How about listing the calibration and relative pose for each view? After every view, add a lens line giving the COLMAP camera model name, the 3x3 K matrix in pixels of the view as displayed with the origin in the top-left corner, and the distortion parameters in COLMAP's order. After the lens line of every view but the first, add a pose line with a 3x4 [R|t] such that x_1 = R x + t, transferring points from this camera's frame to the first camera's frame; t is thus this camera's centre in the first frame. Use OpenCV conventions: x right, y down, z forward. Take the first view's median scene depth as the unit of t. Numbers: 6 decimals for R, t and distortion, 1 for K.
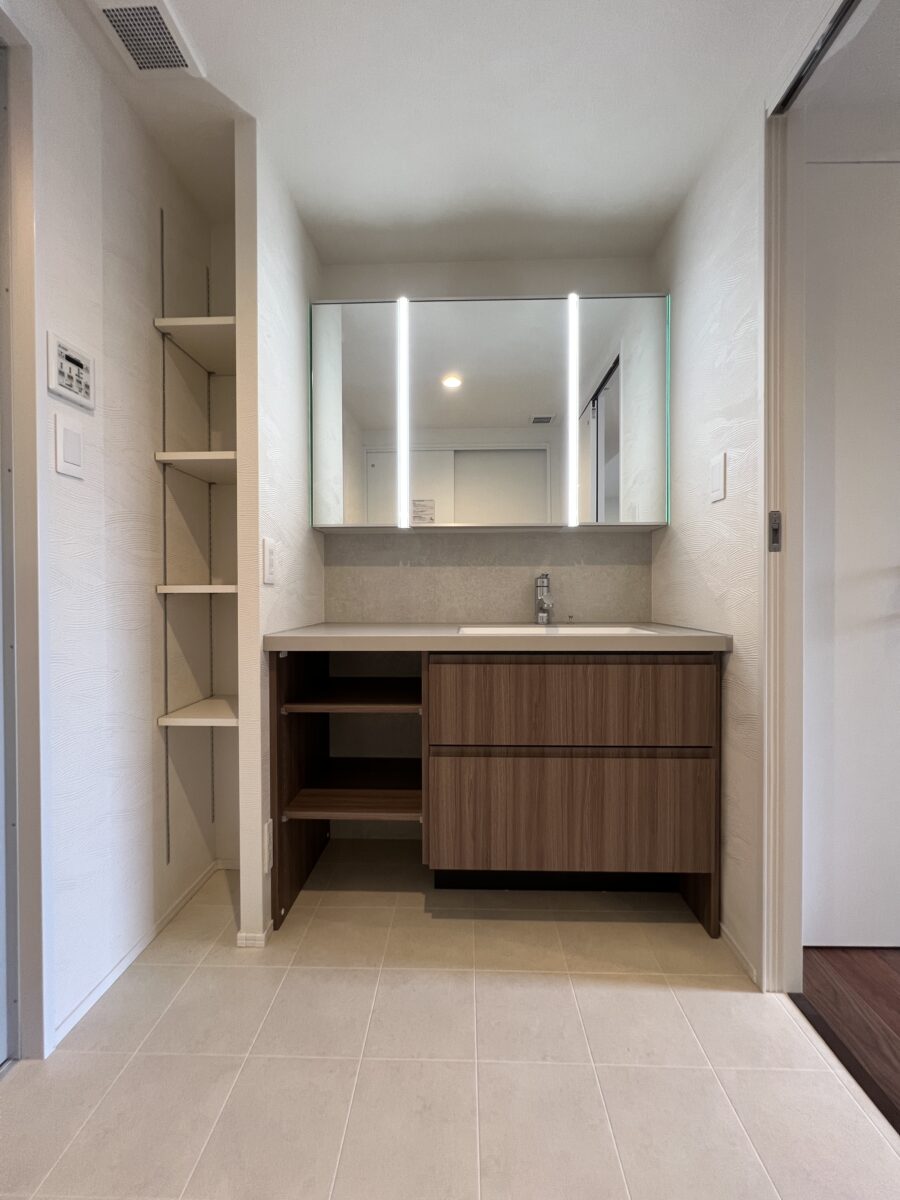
lens RADIAL K [[482.6, 0, 445.4], [0, 482.6, 601.1], [0, 0, 1]] dist [-0.000713, 0.003378]
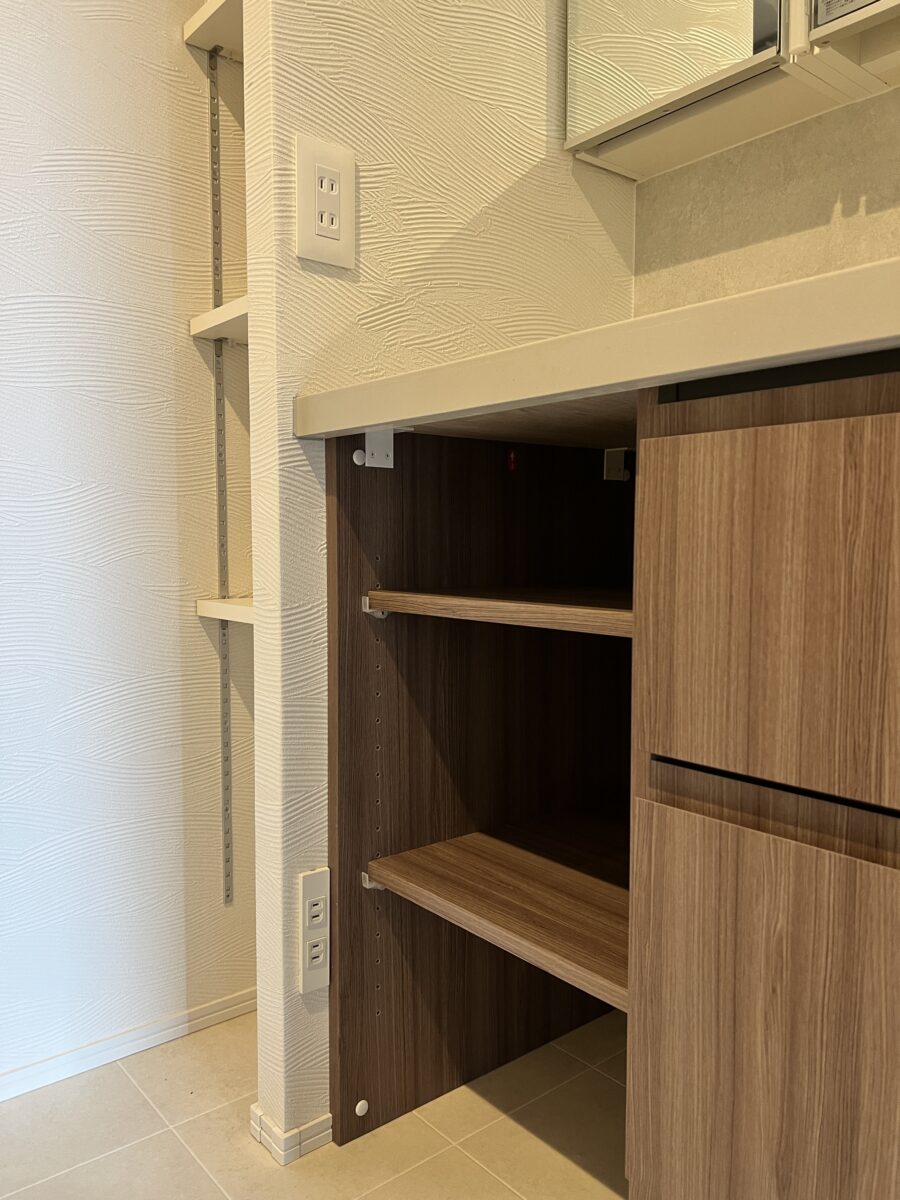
lens RADIAL K [[914.2, 0, 450.0], [0, 914.2, 600.0], [0, 0, 1]] dist [0.003817, 0.001105]
pose [[0.663045, 0.057209, -0.746391, 0.264867], [-0.015272, 0.997902, 0.062920, 0.185856], [0.748424, -0.030320, 0.662527, 0.597413]]
